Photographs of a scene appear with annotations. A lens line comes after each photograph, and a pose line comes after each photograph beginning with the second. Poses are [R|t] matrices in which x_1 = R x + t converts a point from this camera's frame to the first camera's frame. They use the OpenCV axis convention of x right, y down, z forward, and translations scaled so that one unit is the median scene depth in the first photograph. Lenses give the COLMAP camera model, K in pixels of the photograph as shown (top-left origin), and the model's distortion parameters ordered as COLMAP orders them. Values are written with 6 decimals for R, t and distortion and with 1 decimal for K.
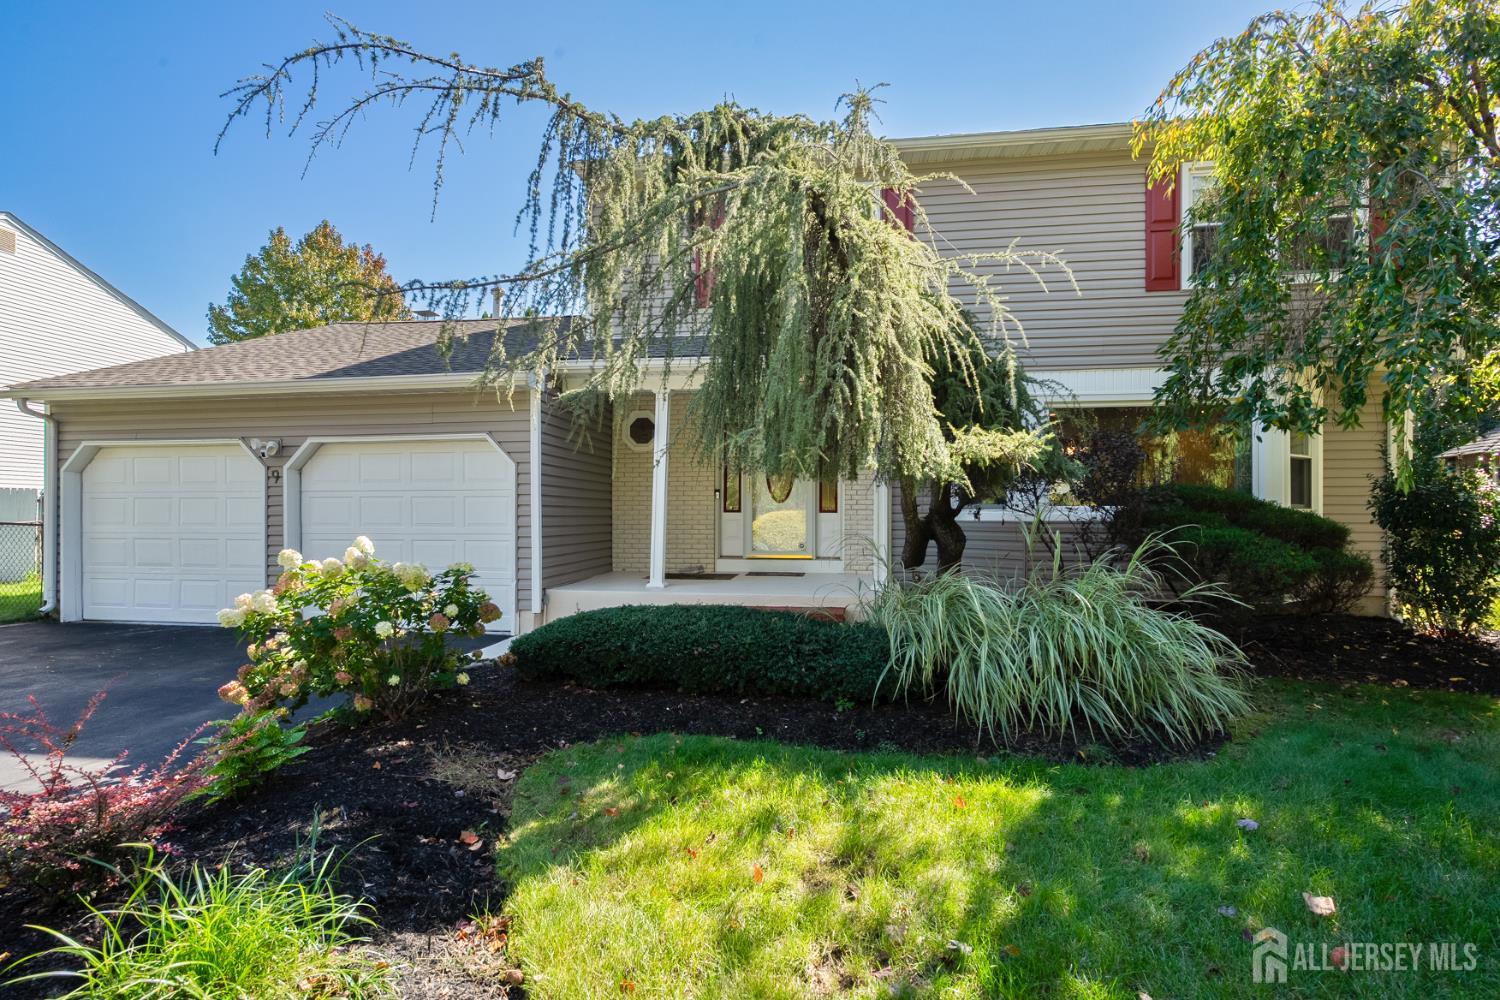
lens RADIAL K [[677.8, 0, 747.8], [0, 677.8, 510.5], [0, 0, 1]] dist [0.000845, 0.000978]
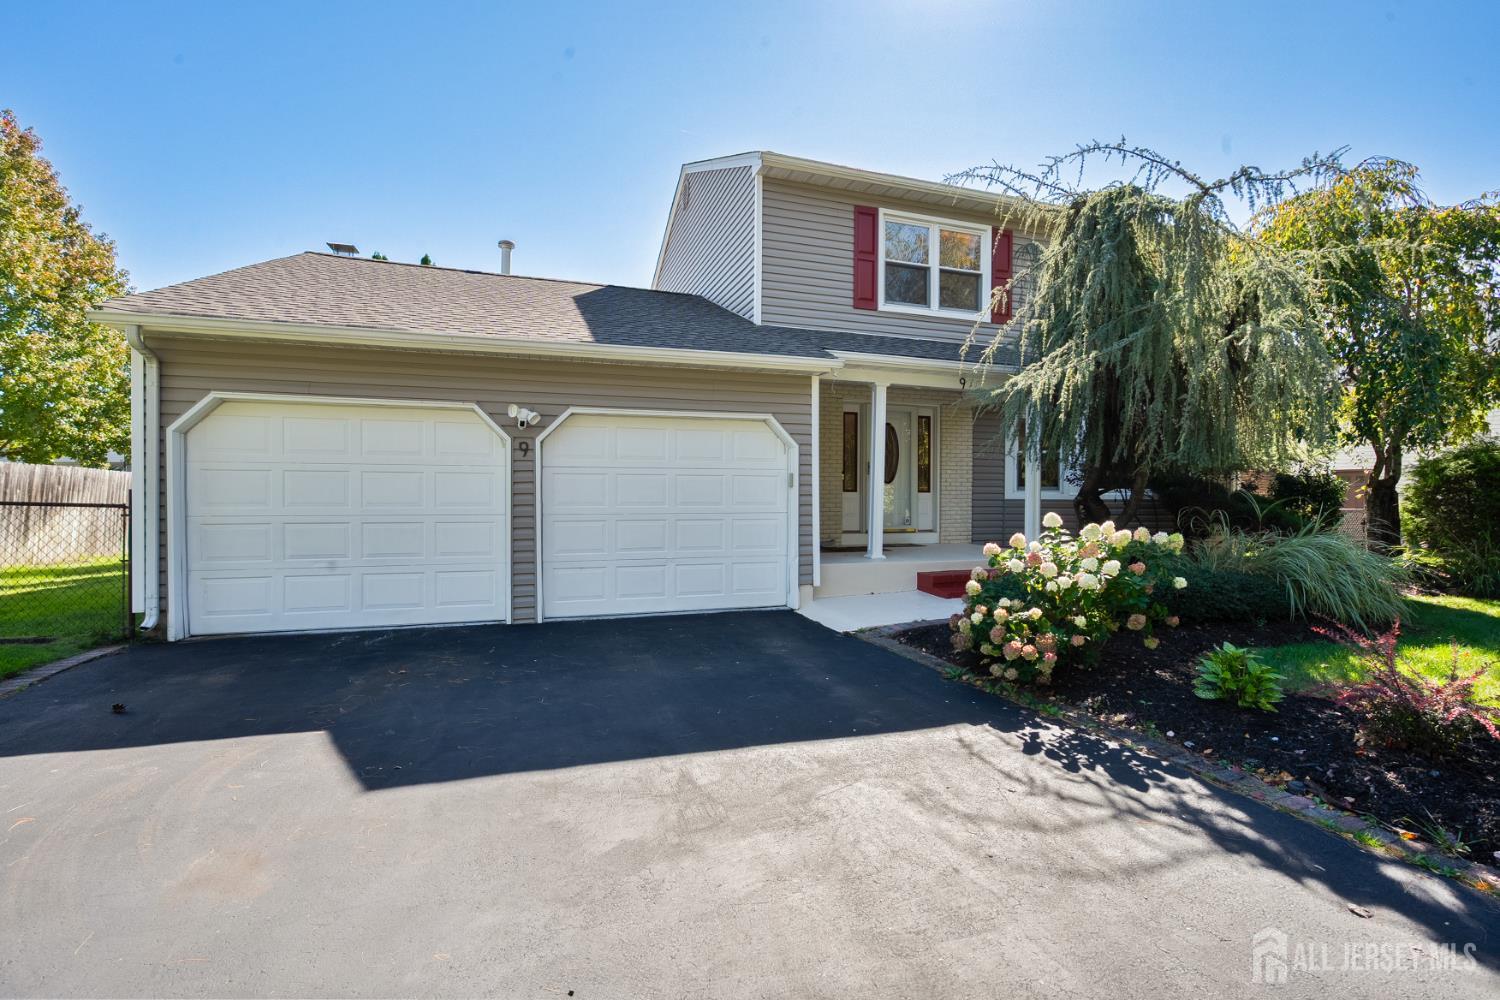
lens RADIAL K [[677.8, 0, 746.0], [0, 677.8, 497.0], [0, 0, 1]] dist [0.000845, 0.000978]
pose [[0.891235, 0.000729, 0.453541, -0.794226], [-0.004631, 0.999961, 0.007492, 0.003676], [-0.453518, -0.008777, 0.891204, 0.089007]]
